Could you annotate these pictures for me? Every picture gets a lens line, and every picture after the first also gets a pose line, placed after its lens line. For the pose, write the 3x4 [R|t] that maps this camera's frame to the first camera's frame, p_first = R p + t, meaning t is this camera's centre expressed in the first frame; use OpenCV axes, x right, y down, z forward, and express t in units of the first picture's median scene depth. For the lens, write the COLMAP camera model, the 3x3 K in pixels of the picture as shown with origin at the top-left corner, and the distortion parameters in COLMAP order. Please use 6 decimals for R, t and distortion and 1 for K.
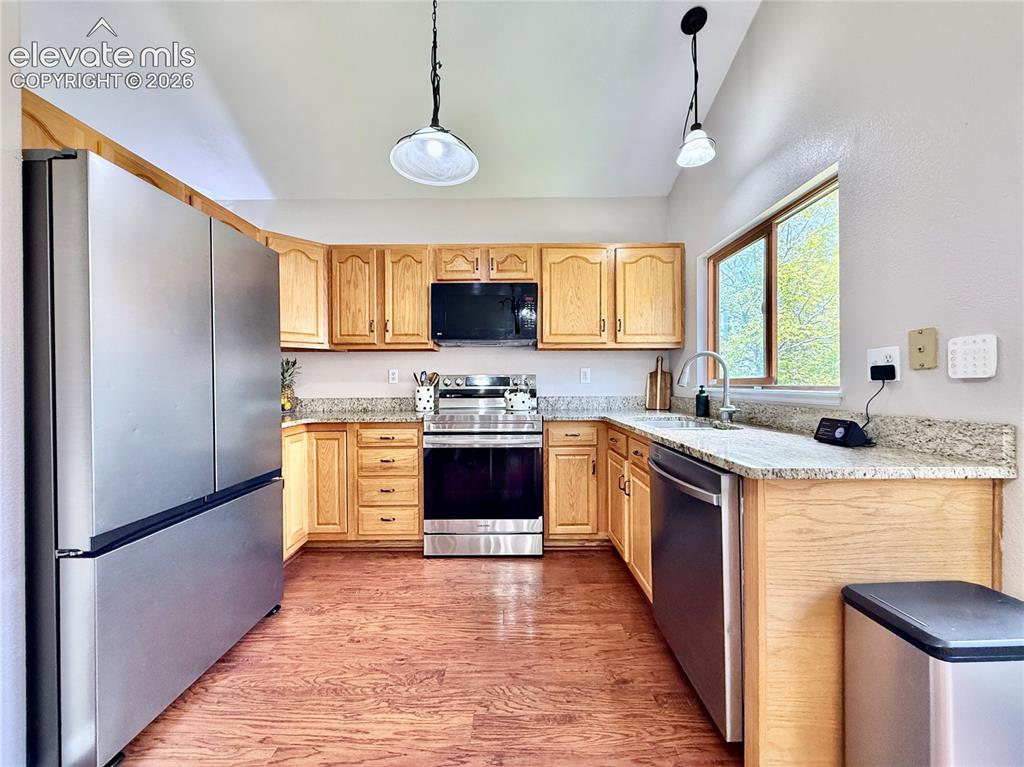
lens RADIAL K [[404.3, 0, 512.0], [0, 404.3, 383.5], [0, 0, 1]] dist [0.001074, 0.000027]
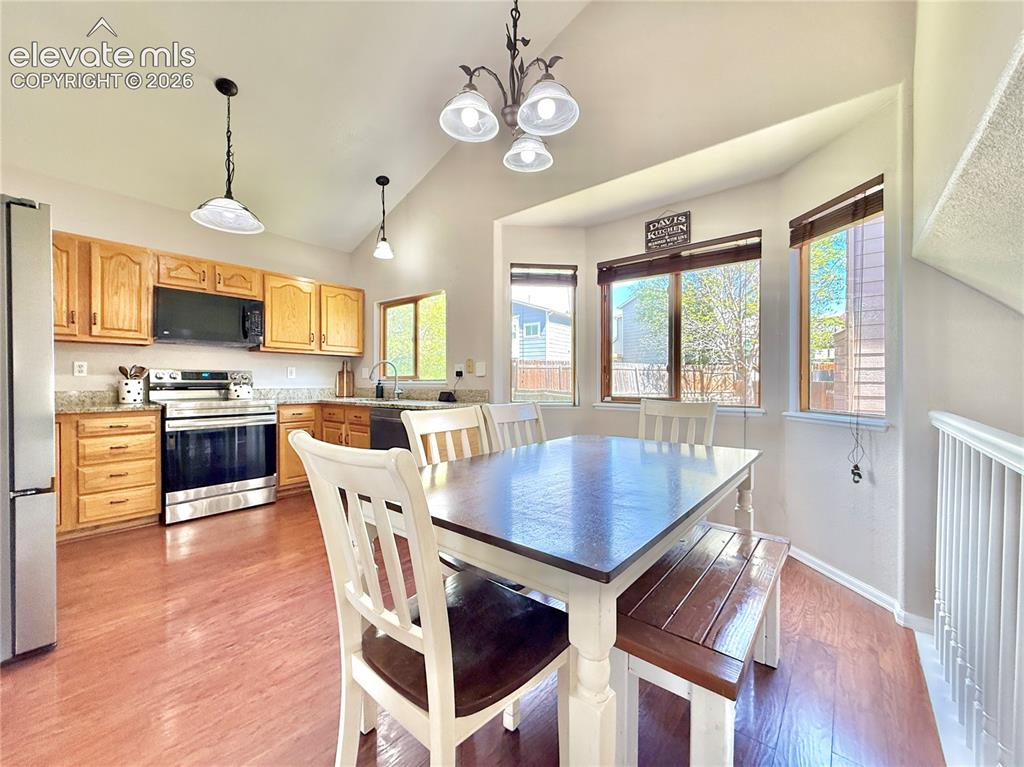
lens RADIAL K [[404.3, 0, 512.0], [0, 404.3, 383.5], [0, 0, 1]] dist [0.001074, 0.000027]
pose [[0.632738, 0.001921, 0.774364, -0.449164], [-0.001877, 0.999998, -0.000947, 0.018514], [-0.774364, -0.000855, 0.632740, -0.464008]]
